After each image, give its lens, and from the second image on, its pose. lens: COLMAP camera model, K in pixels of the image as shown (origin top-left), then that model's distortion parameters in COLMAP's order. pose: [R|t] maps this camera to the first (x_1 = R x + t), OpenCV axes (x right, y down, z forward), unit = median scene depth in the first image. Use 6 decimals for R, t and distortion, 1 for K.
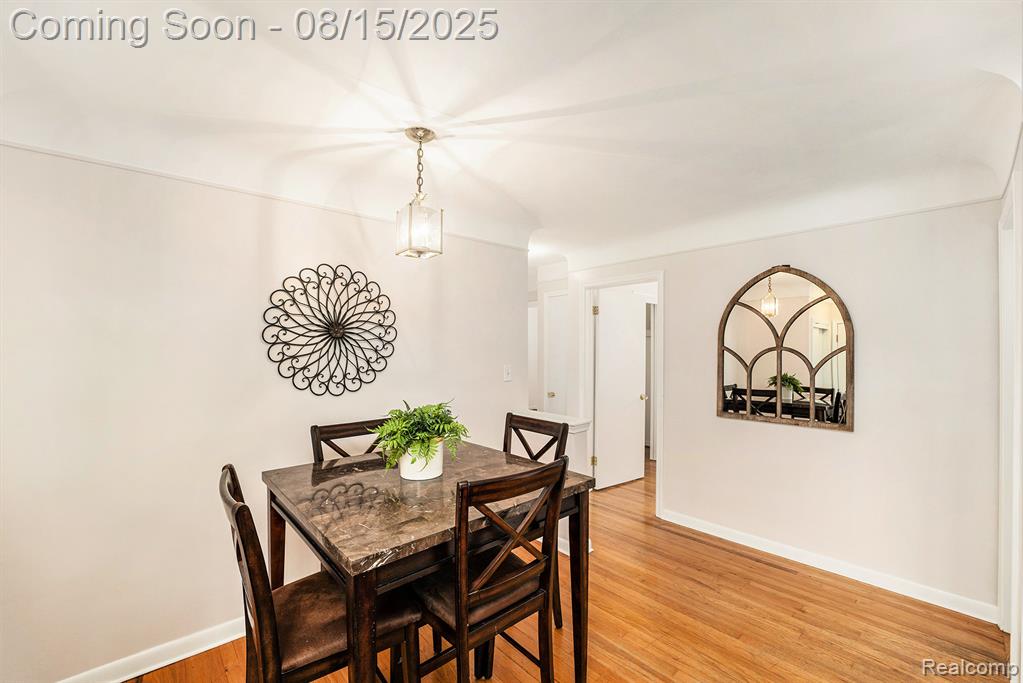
lens RADIAL K [[423.2, 0, 514.6], [0, 423.2, 342.6], [0, 0, 1]] dist [-0.017149, -0.000193]
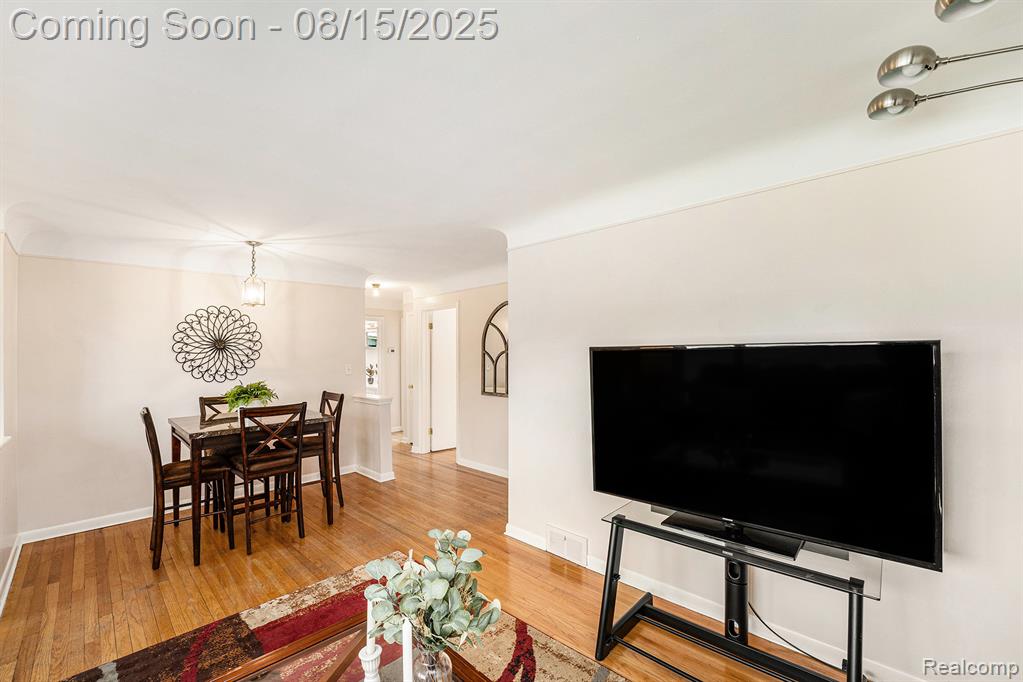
lens RADIAL K [[423.2, 0, 508.6], [0, 423.2, 347.0], [0, 0, 1]] dist [-0.017149, -0.000193]
pose [[0.998129, -0.010957, 0.060161, 0.668122], [0.010850, 0.999939, 0.002096, -0.009094], [-0.060180, -0.001440, 0.998186, -0.801693]]
